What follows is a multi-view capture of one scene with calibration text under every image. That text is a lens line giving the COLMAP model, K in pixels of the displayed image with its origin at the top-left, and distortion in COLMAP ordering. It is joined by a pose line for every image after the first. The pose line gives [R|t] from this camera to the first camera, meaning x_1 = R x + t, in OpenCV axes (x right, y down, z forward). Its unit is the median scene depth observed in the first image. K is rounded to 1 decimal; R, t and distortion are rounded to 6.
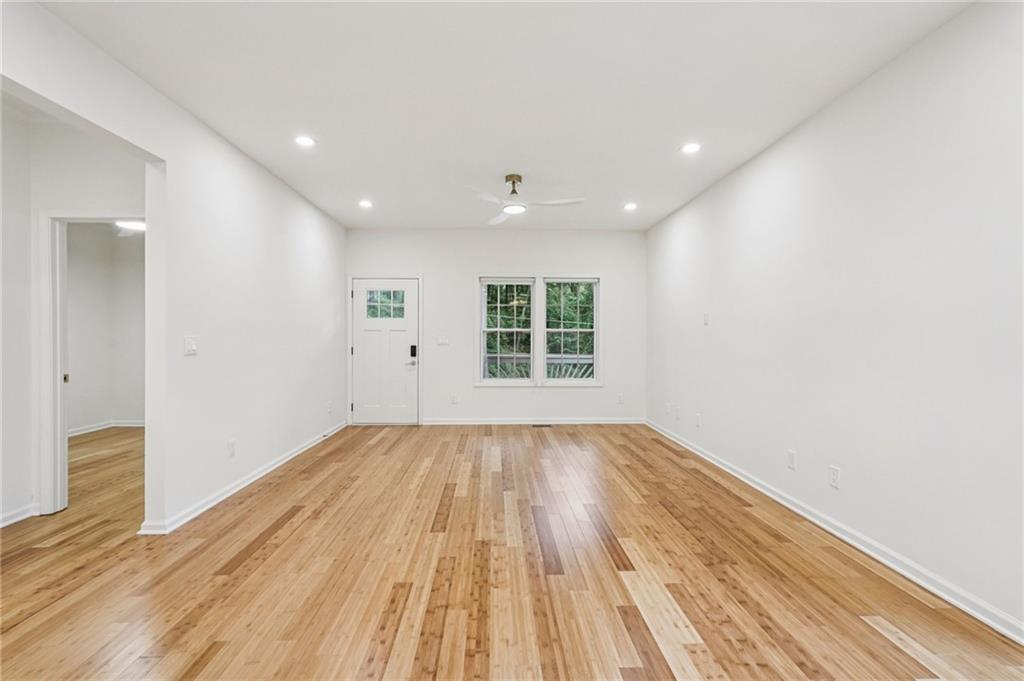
lens RADIAL K [[456.3, 0, 506.2], [0, 456.3, 335.2], [0, 0, 1]] dist [-0.007757, 0.005018]
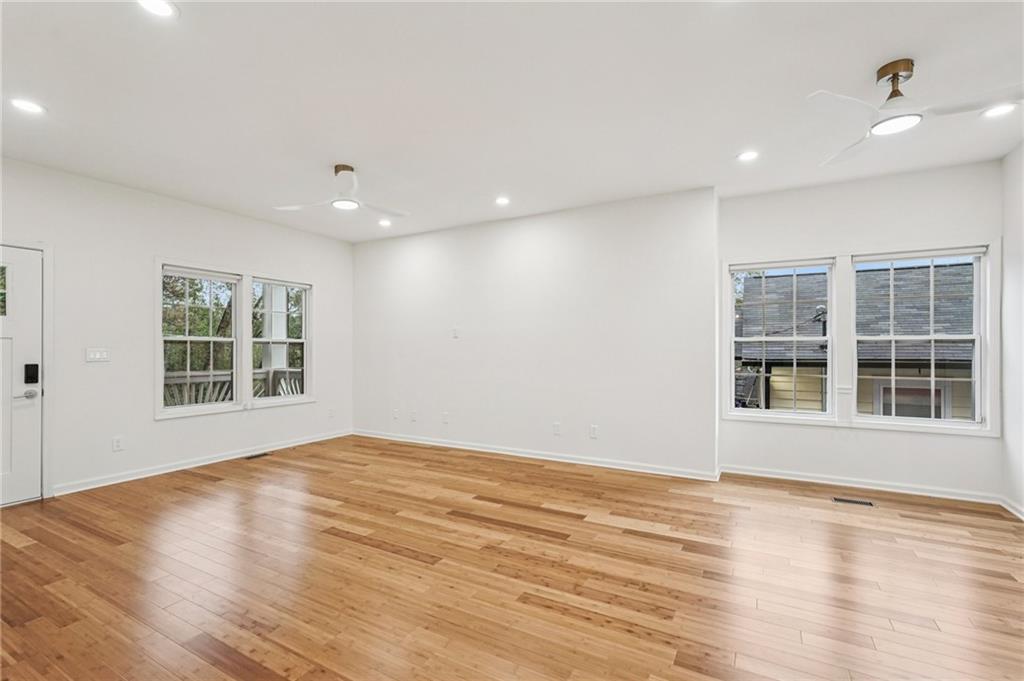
lens RADIAL K [[456.3, 0, 511.8], [0, 456.3, 347.4], [0, 0, 1]] dist [-0.007757, 0.005018]
pose [[0.512113, -0.000511, 0.858918, -0.960966], [-0.000605, 0.999999, 0.000955, 0.000875], [-0.858918, -0.001009, 0.512113, 0.450655]]
